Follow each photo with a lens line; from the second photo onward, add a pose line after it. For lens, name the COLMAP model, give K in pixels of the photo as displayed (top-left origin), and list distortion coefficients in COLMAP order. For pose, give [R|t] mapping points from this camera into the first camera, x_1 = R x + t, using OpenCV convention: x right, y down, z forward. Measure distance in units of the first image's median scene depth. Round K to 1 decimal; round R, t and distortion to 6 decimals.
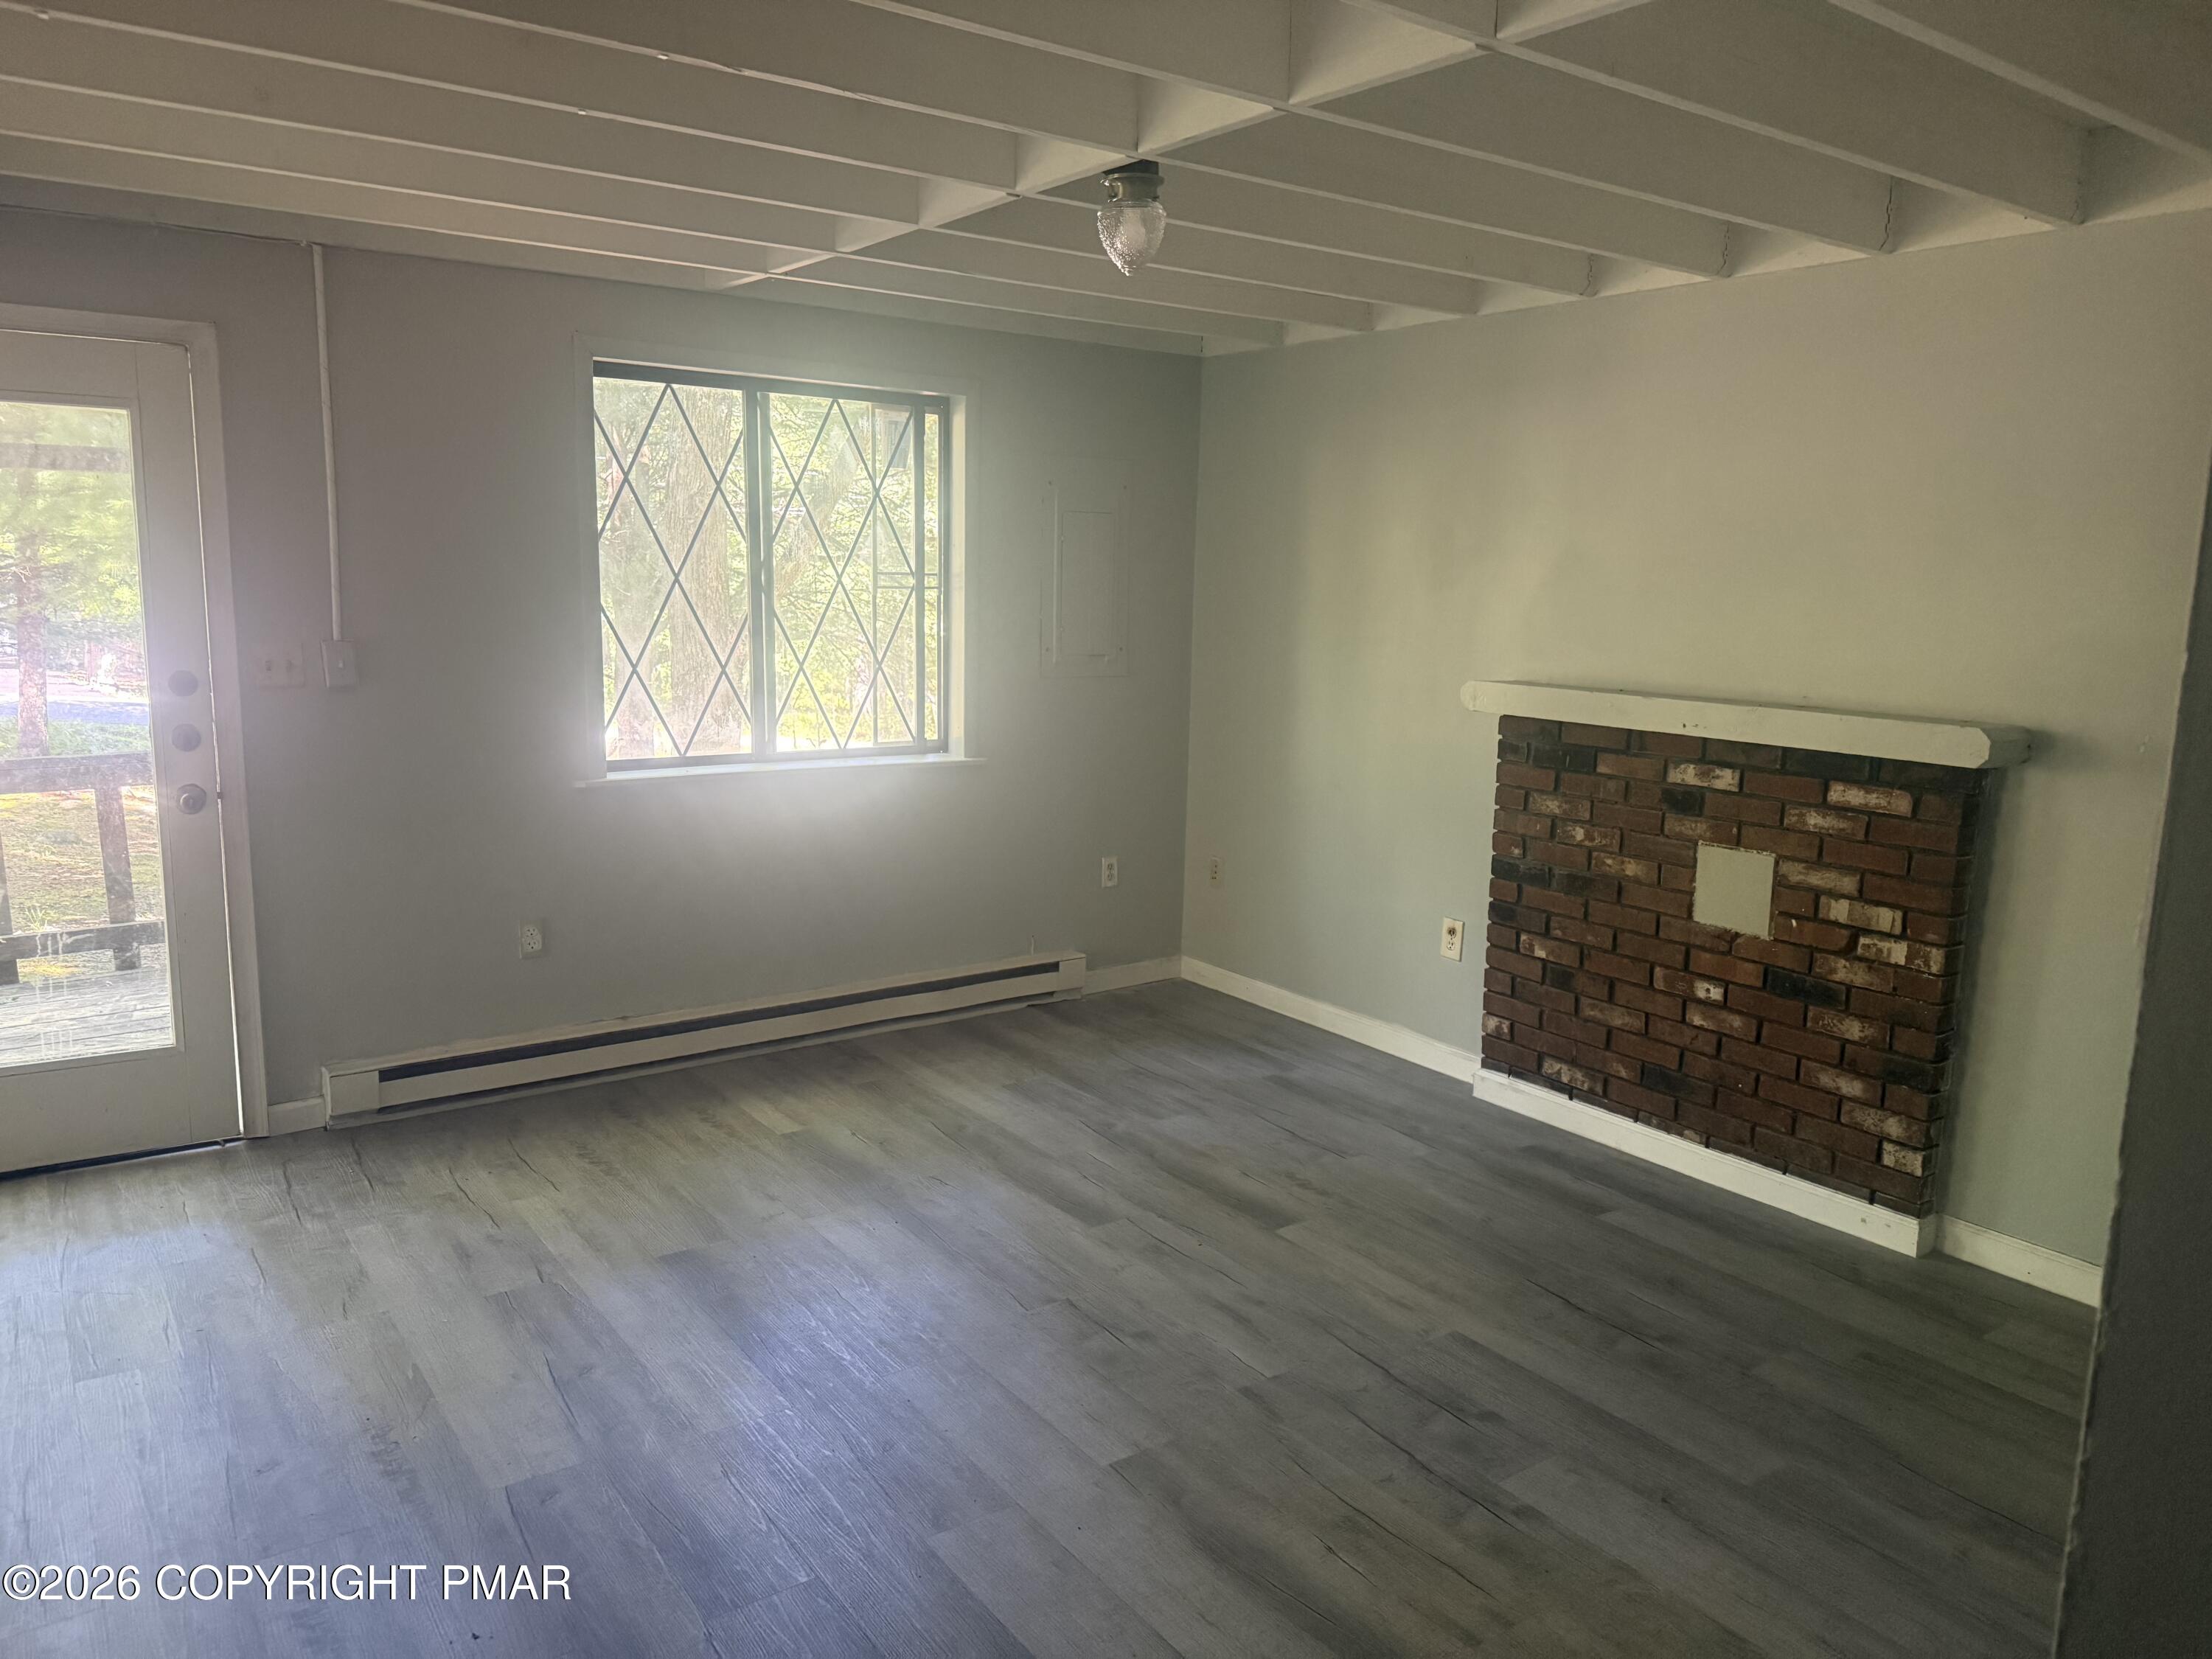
lens RADIAL K [[1578.5, 0, 1100.0], [0, 1578.5, 813.8], [0, 0, 1]] dist [0.074680, -0.058572]
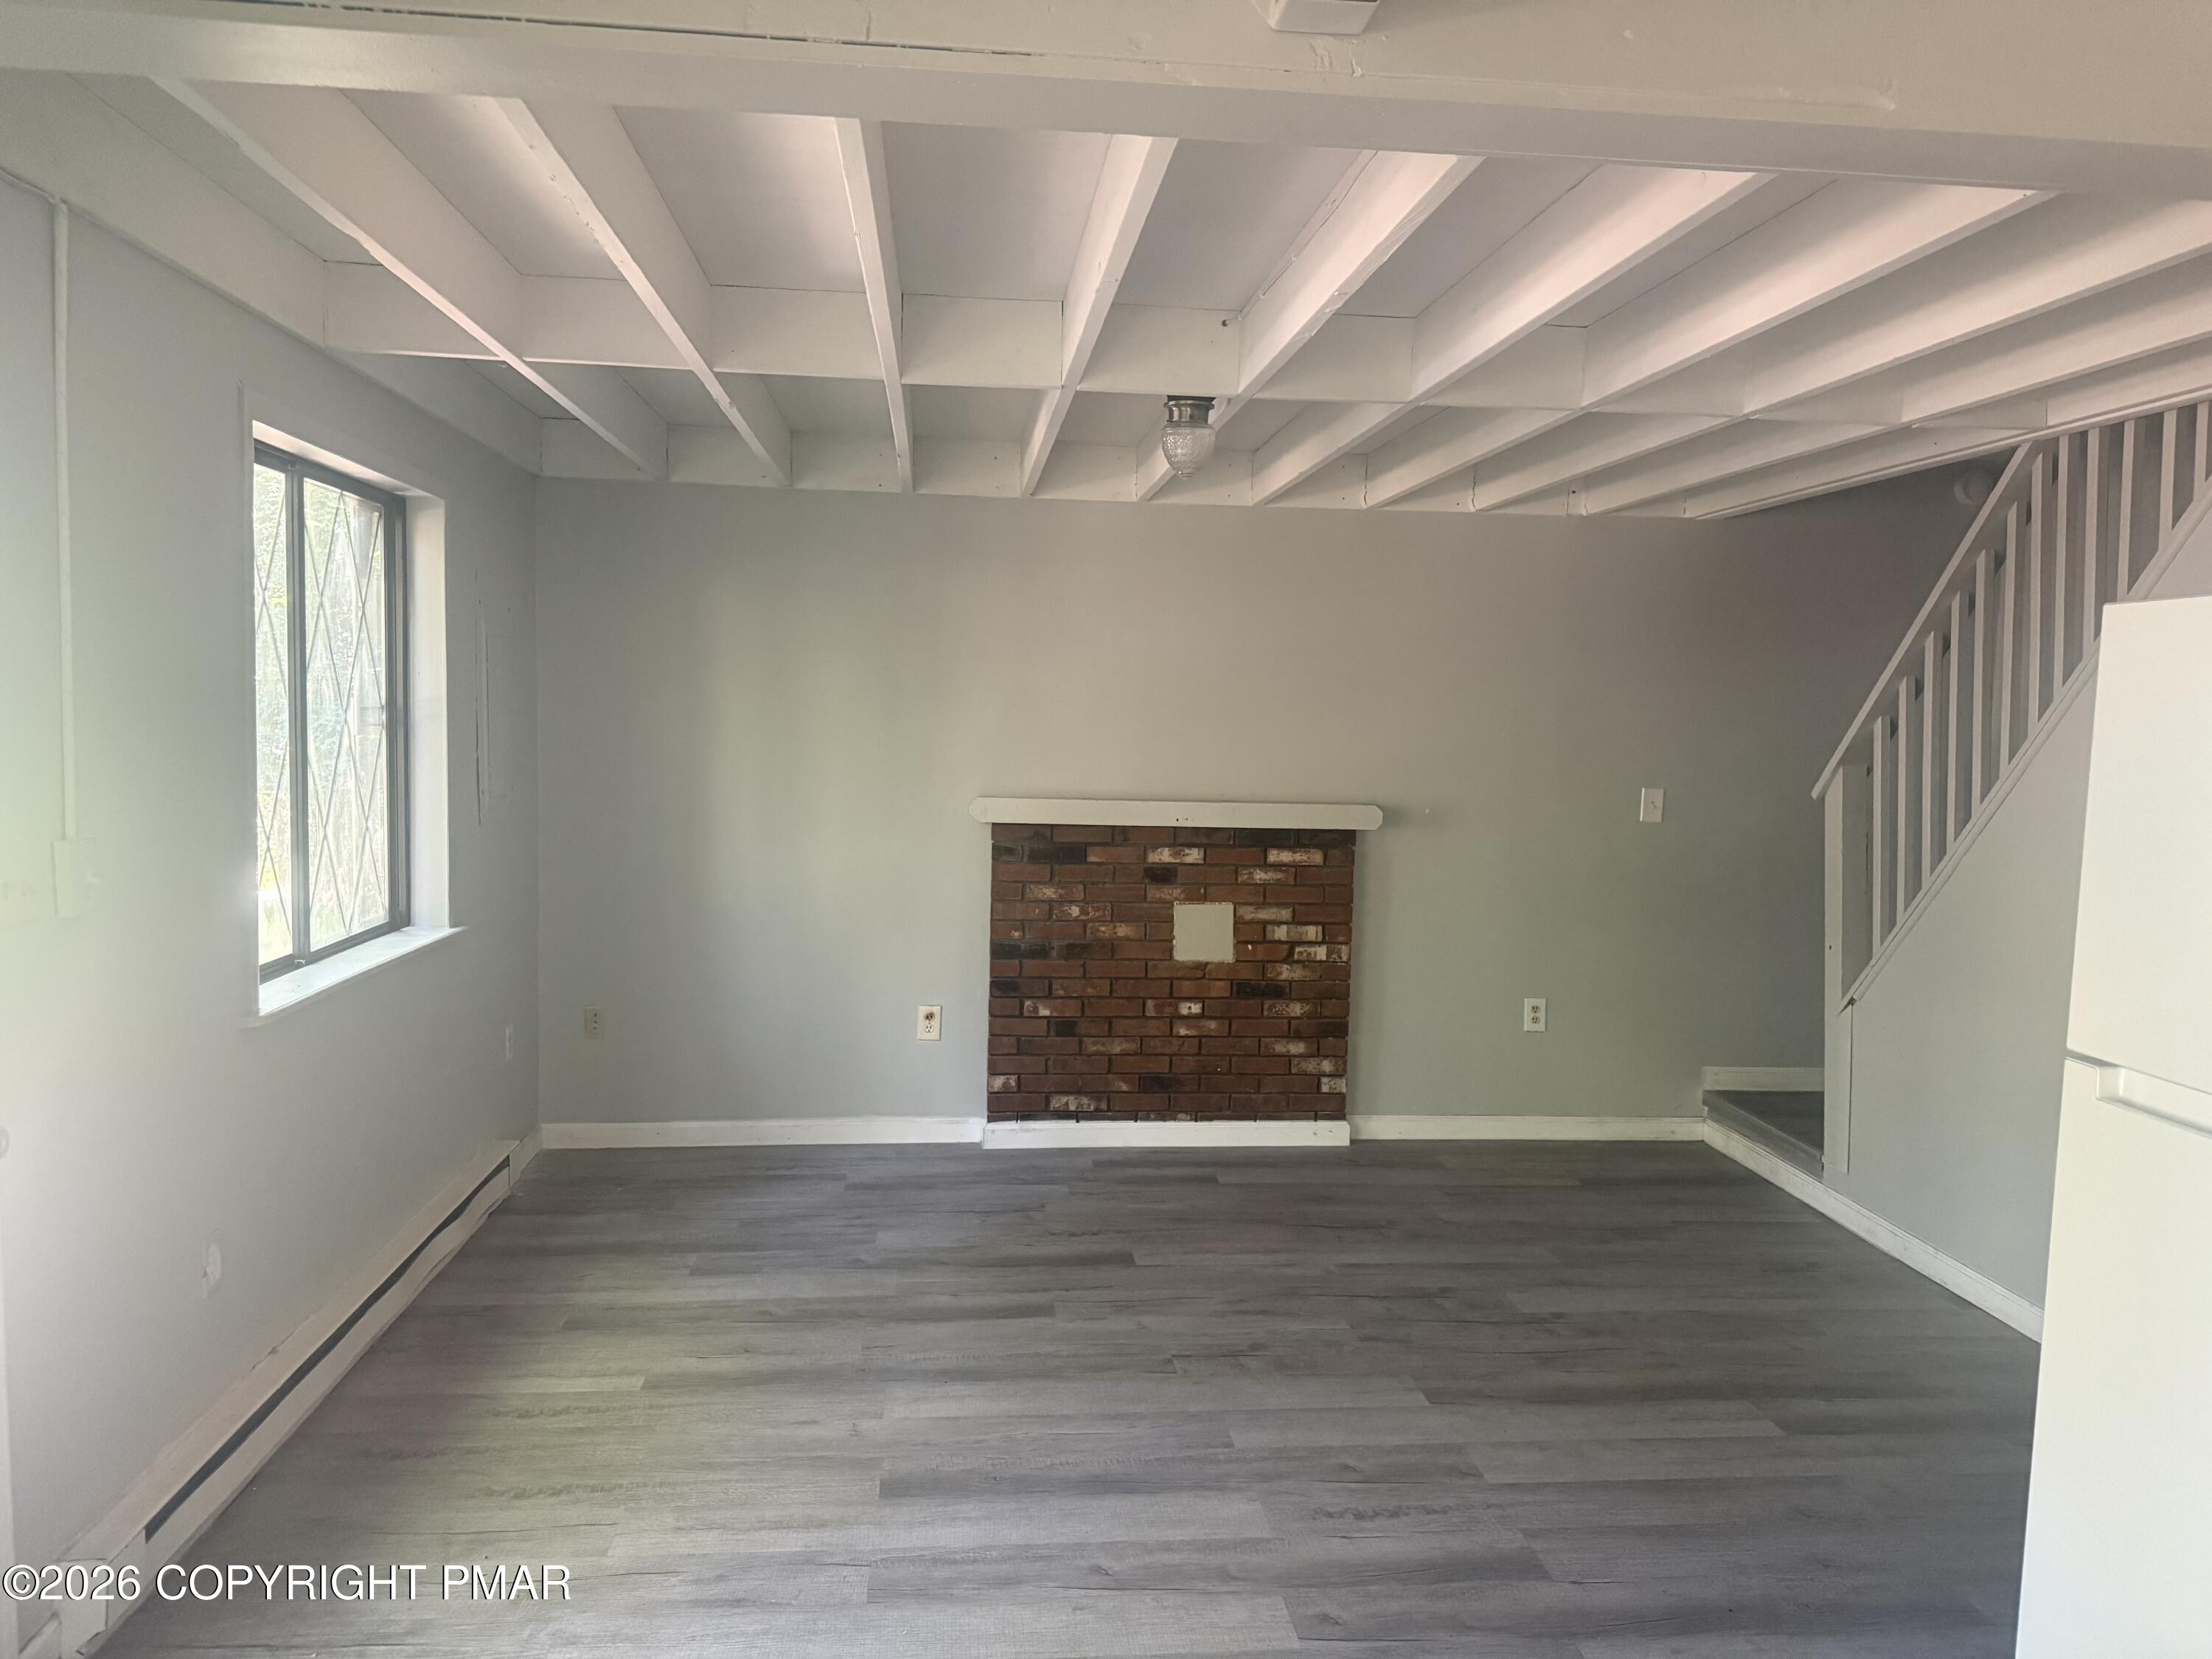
lens RADIAL K [[1578.5, 0, 1134.8], [0, 1578.5, 781.9], [0, 0, 1]] dist [0.074680, -0.058572]
pose [[0.495094, -0.057535, 0.866932, -0.826474], [0.124052, 0.992263, -0.004992, -0.083936], [-0.859938, 0.110016, 0.498401, 0.334200]]
